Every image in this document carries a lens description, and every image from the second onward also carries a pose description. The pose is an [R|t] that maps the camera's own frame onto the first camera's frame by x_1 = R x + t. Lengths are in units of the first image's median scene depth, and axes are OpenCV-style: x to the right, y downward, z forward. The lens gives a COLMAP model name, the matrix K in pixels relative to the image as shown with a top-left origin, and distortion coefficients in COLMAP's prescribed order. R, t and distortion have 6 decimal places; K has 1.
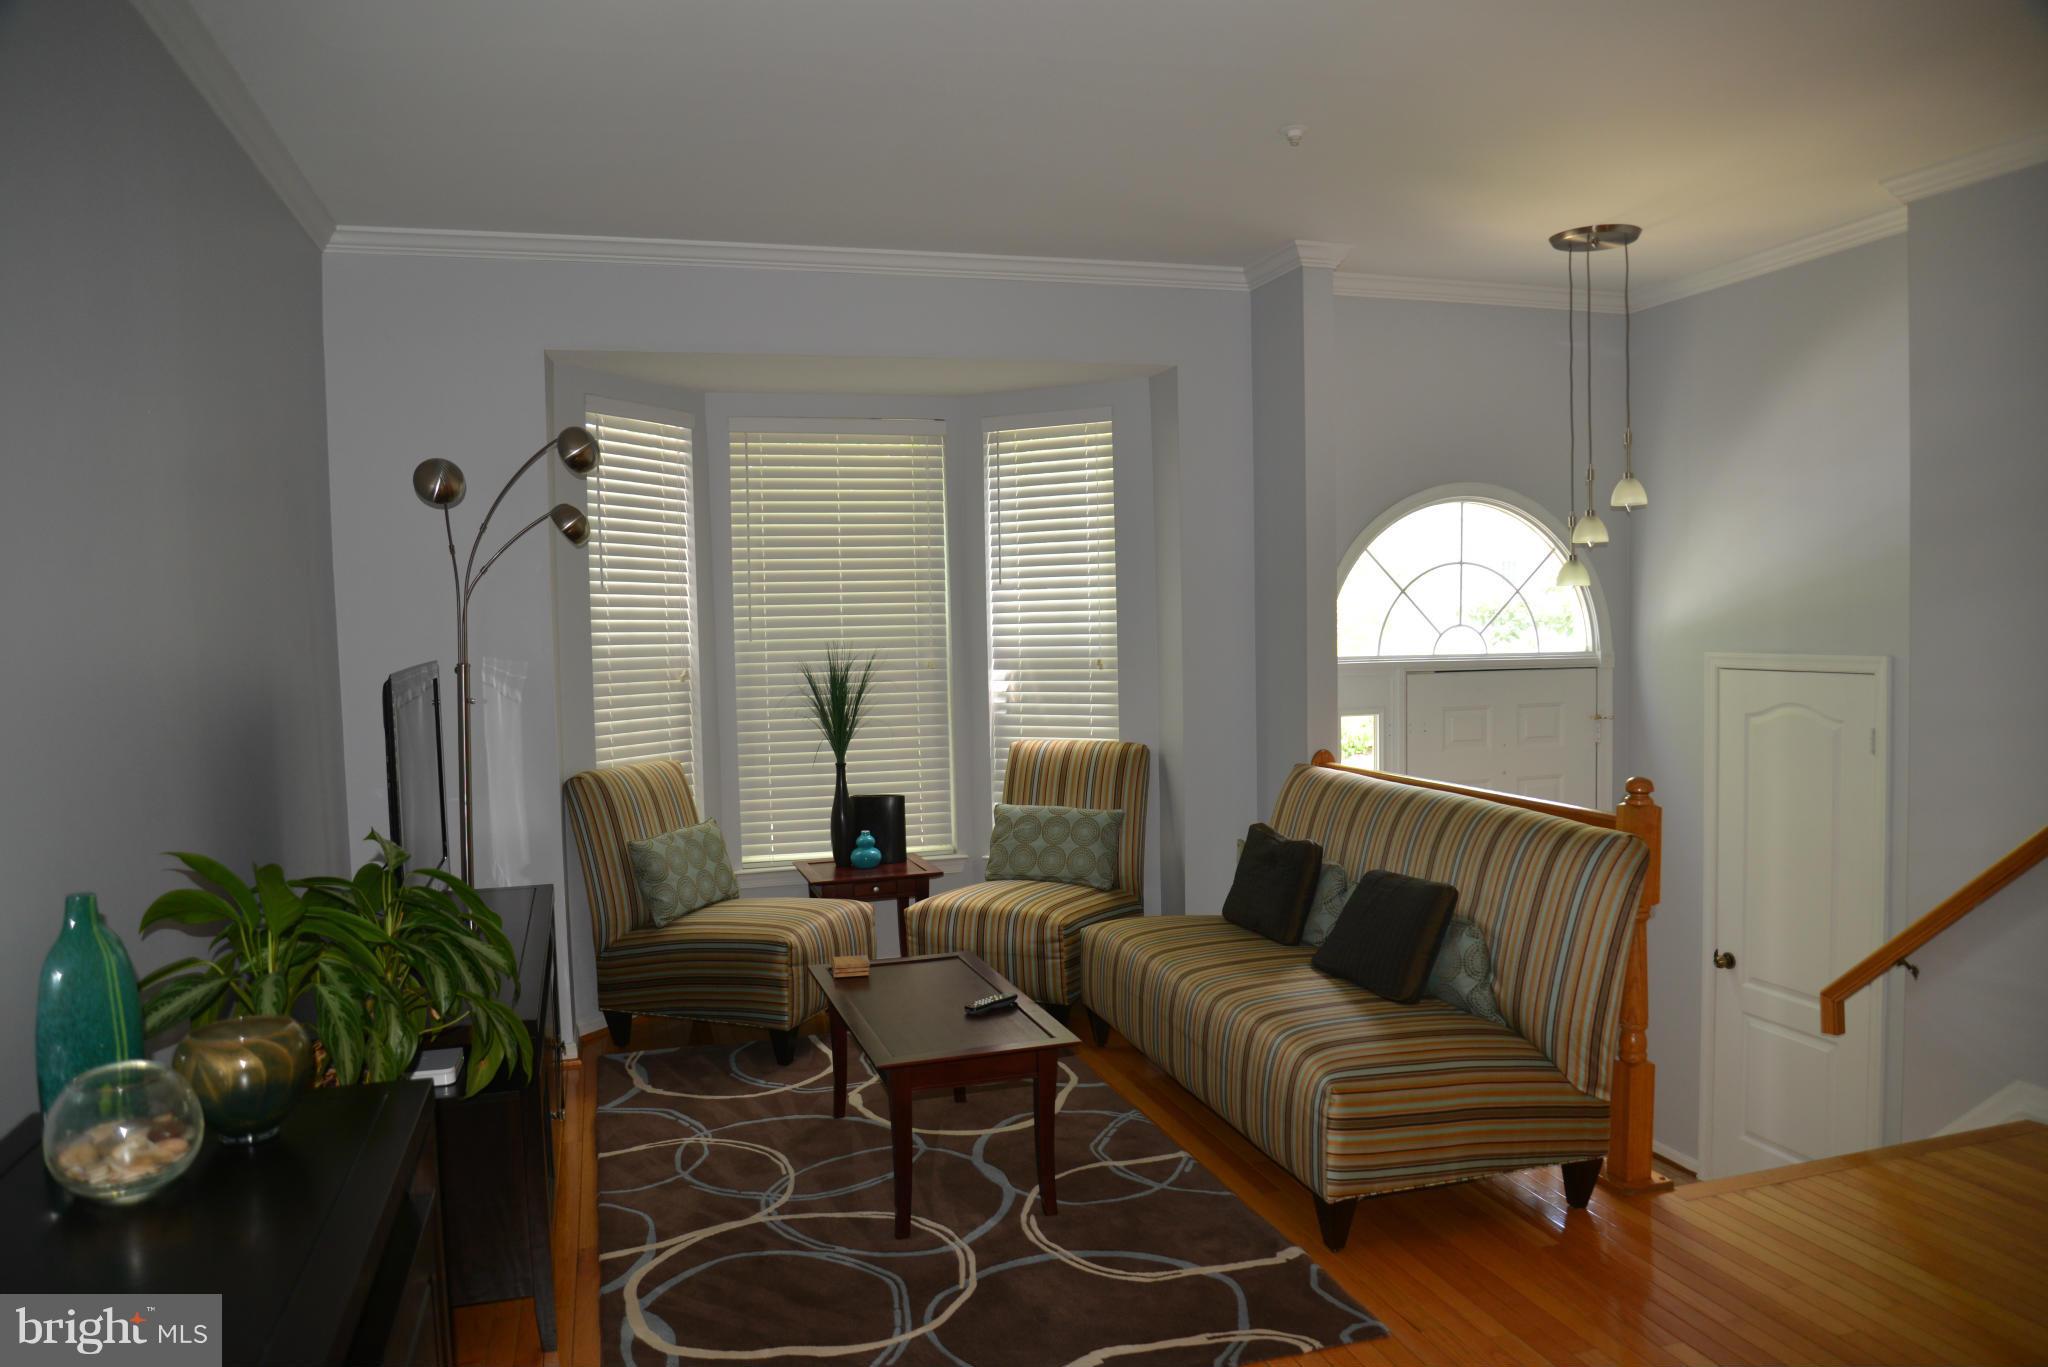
lens RADIAL K [[1412.0, 0, 1007.4], [0, 1412.0, 691.5], [0, 0, 1]] dist [-0.084607, 0.032053]
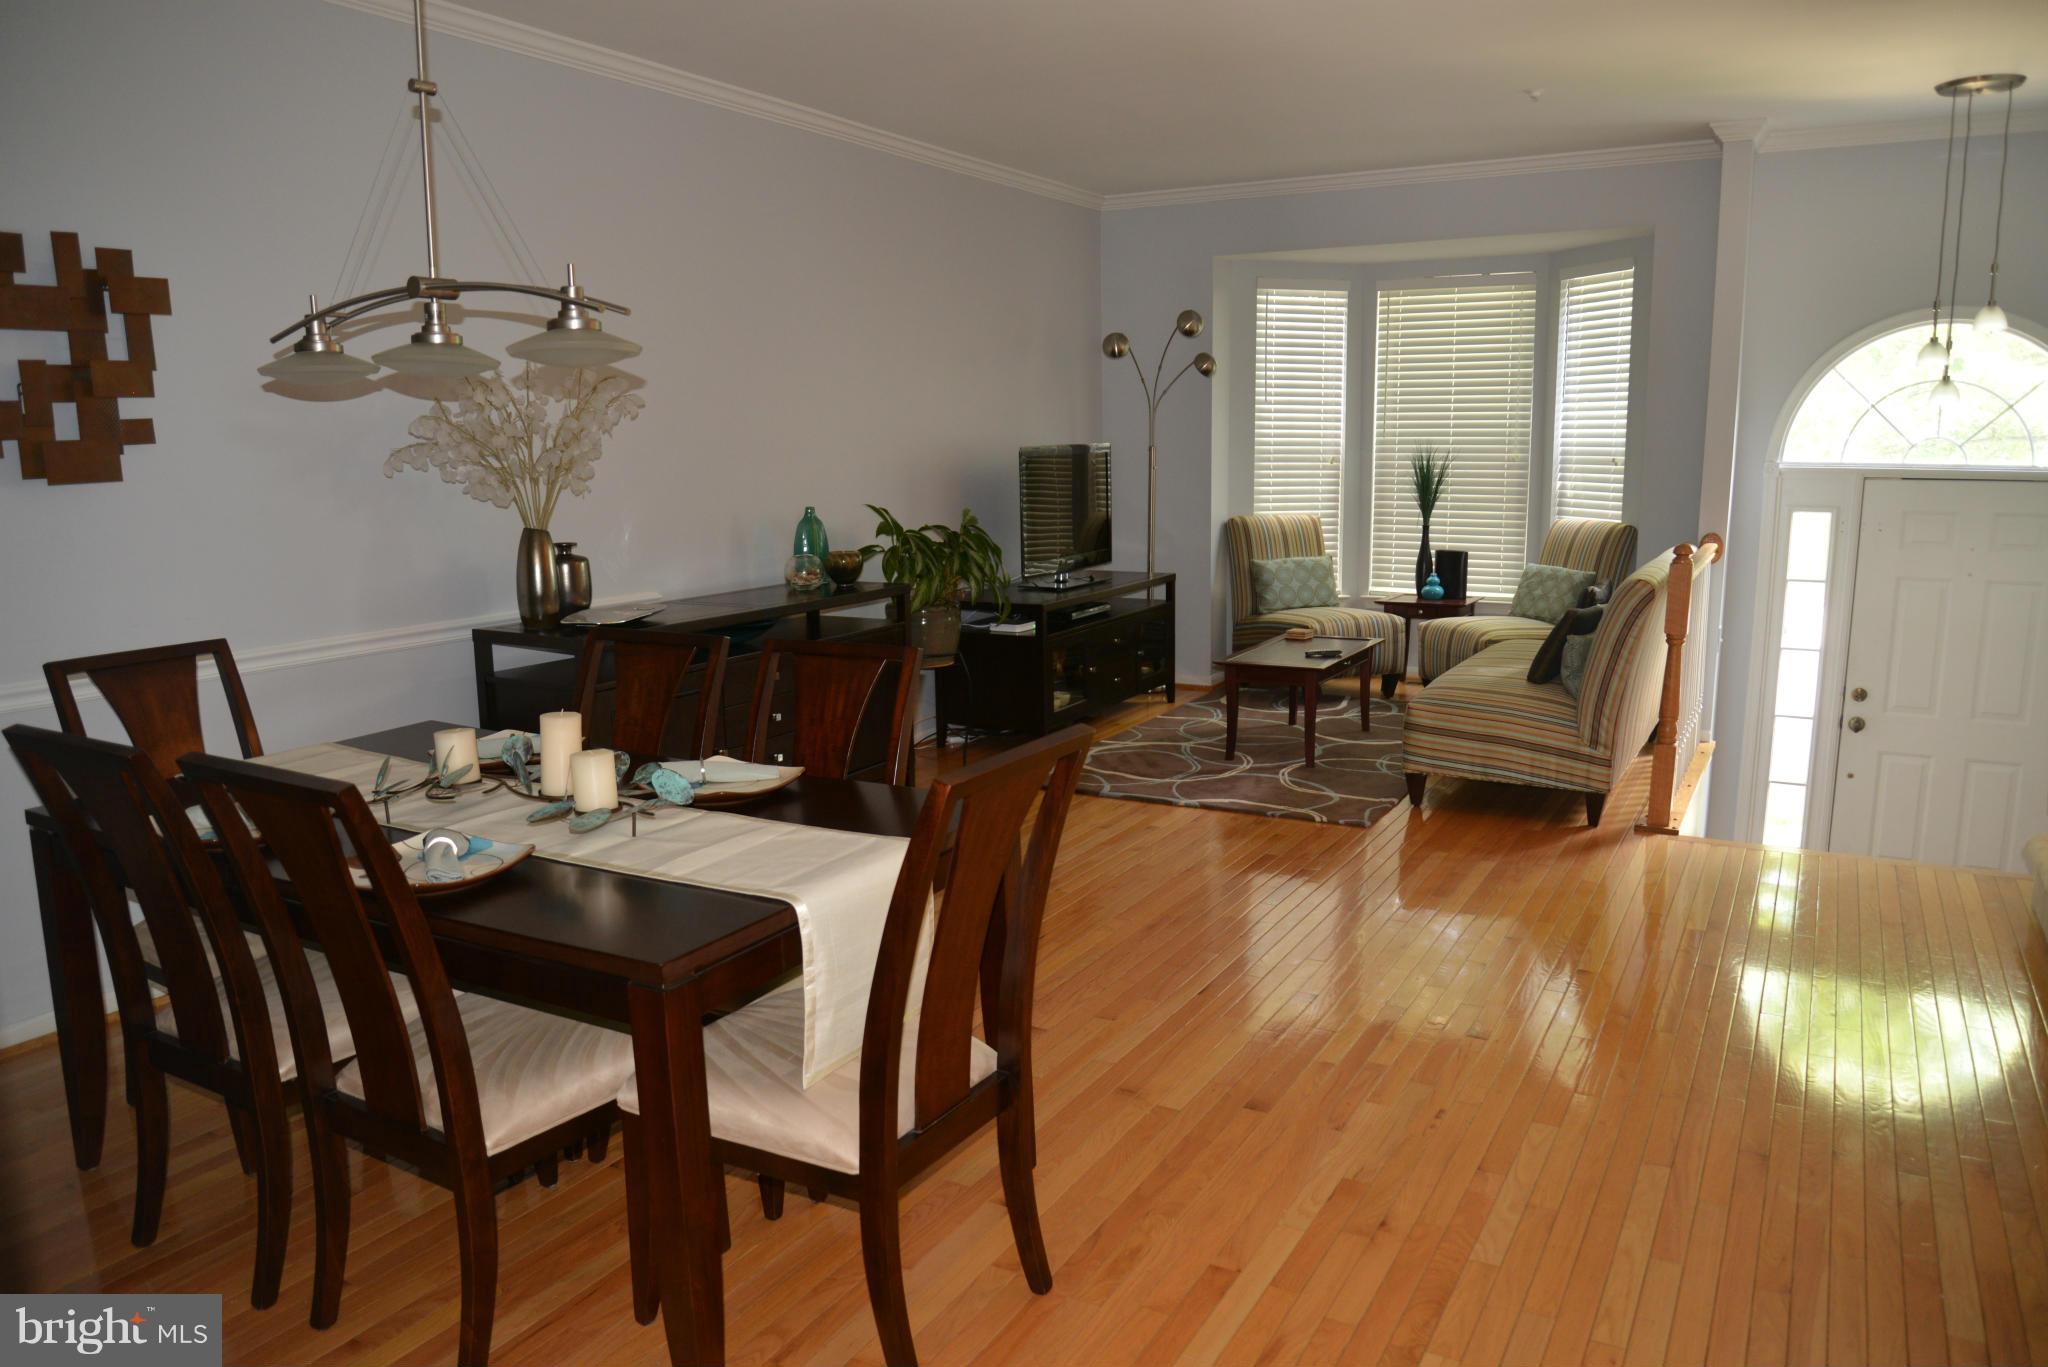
lens RADIAL K [[1456.8, 0, 1015.0], [0, 1456.8, 693.9], [0, 0, 1]] dist [-0.086816, 0.035052]
pose [[0.694439, 0.139043, -0.705989, 0.655546], [-0.039295, 0.987016, 0.155738, 0.007748], [0.718477, -0.080409, 0.690887, -0.326586]]
